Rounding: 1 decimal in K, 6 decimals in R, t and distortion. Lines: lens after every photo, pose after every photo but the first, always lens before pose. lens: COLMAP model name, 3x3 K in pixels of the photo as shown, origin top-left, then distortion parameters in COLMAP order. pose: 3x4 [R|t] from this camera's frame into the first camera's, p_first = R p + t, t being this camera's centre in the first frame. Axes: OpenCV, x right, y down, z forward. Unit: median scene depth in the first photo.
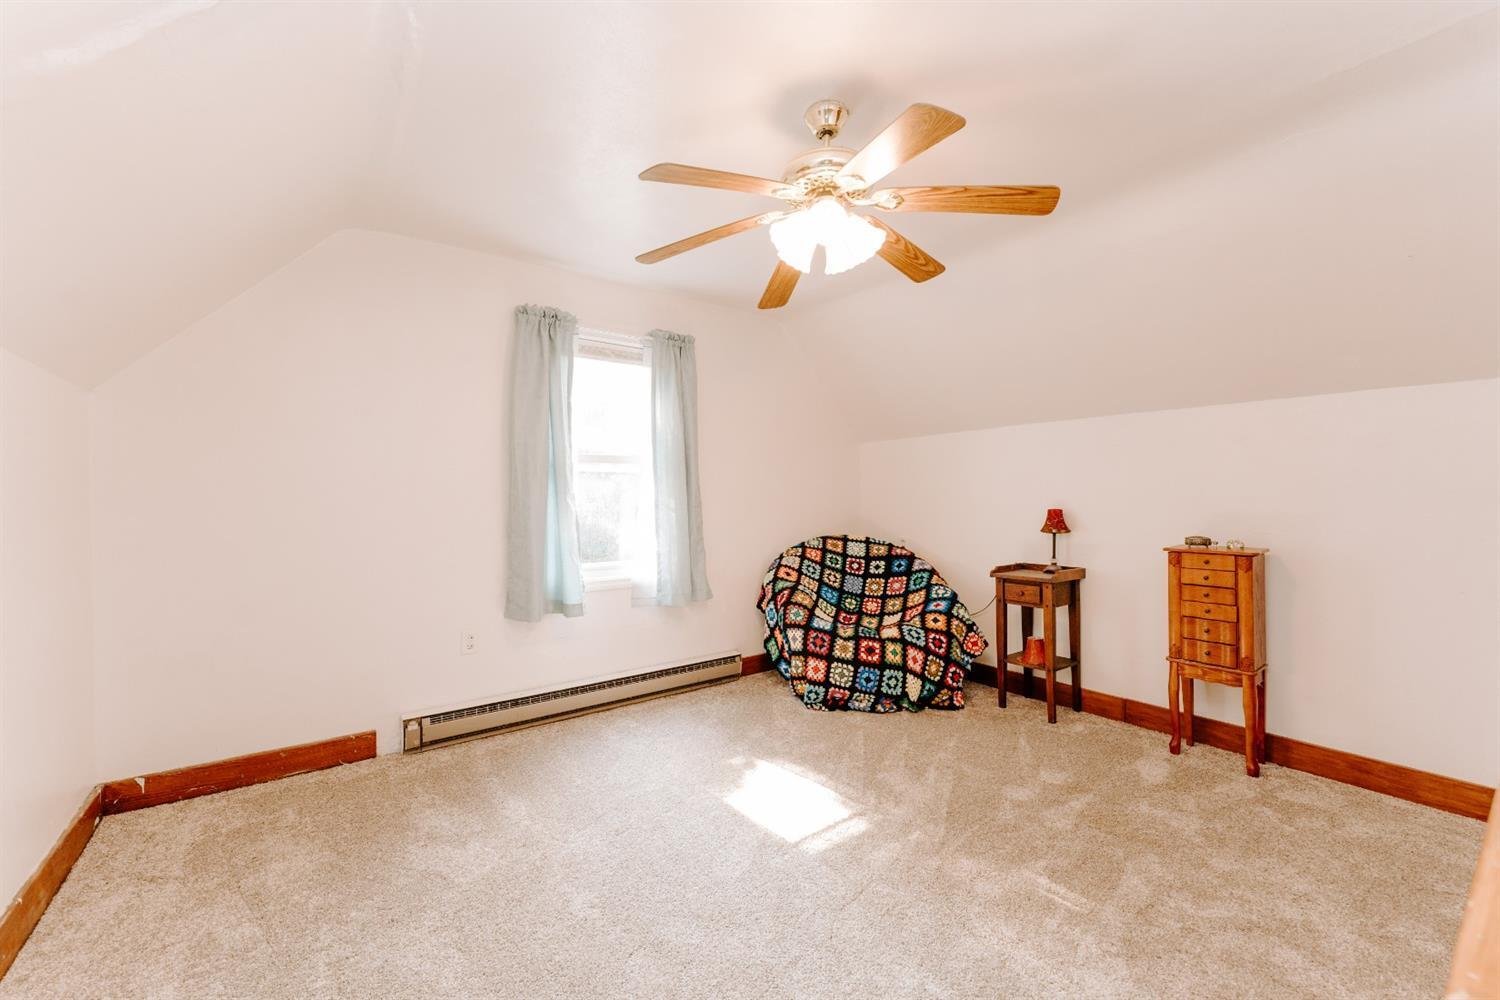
lens RADIAL K [[608.4, 0, 742.1], [0, 608.4, 496.3], [0, 0, 1]] dist [0.024716, 0.000155]
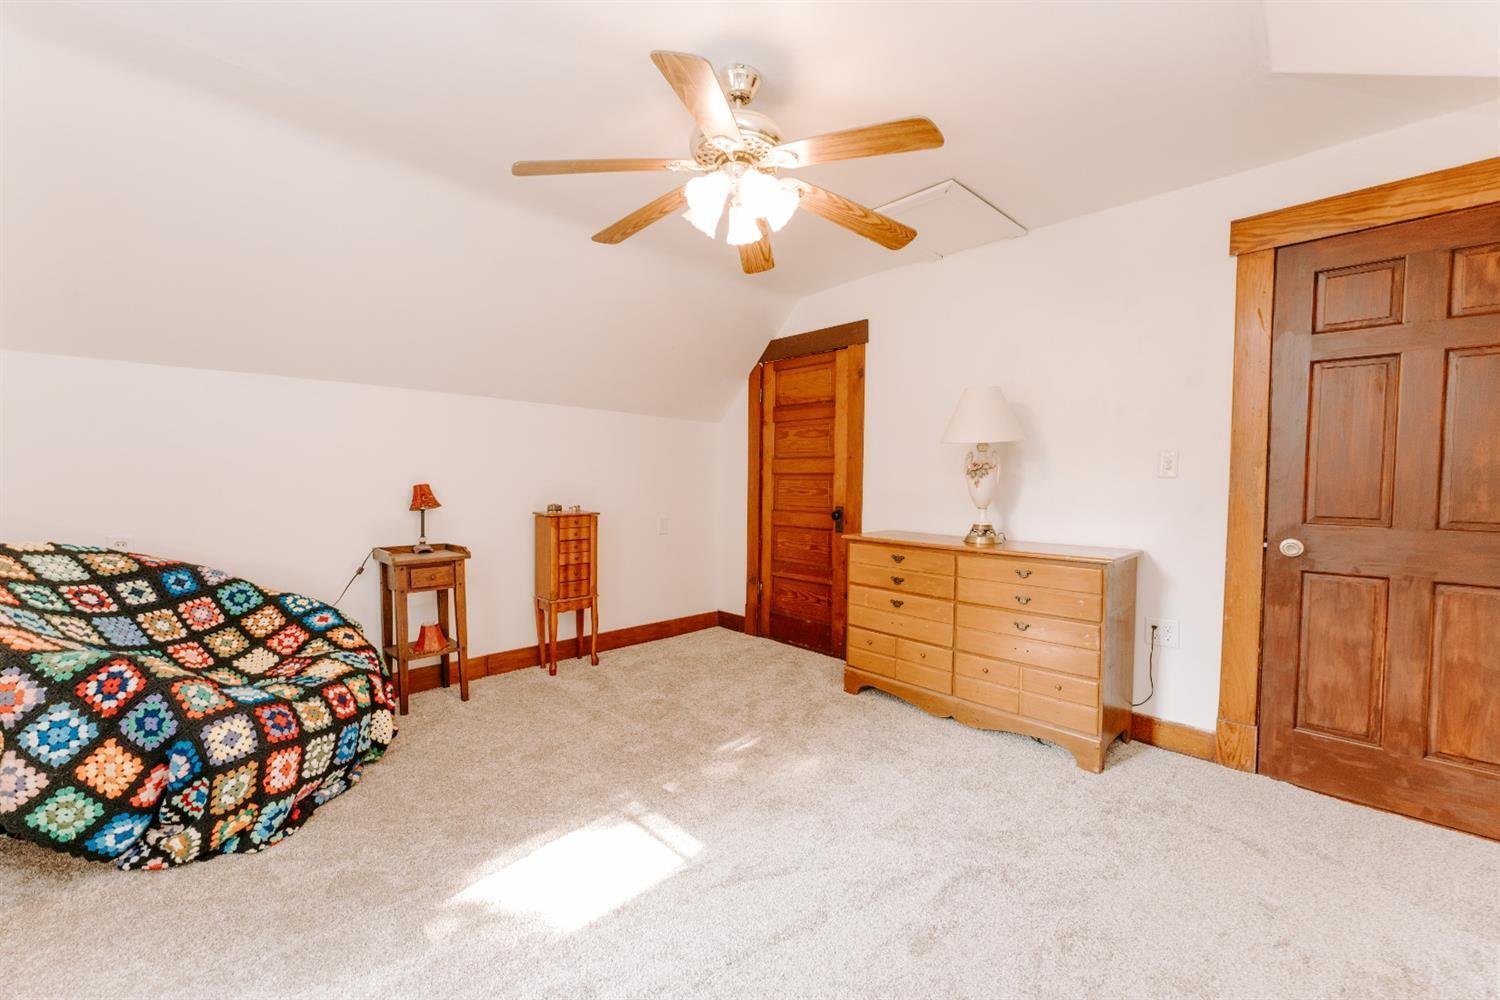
lens RADIAL K [[608.4, 0, 742.1], [0, 608.4, 496.3], [0, 0, 1]] dist [0.024716, 0.000155]
pose [[-0.124180, -0.022265, 0.992010, -0.547686], [-0.010650, 0.999721, 0.021105, 0.016290], [-0.992203, -0.007944, -0.124382, 0.723589]]
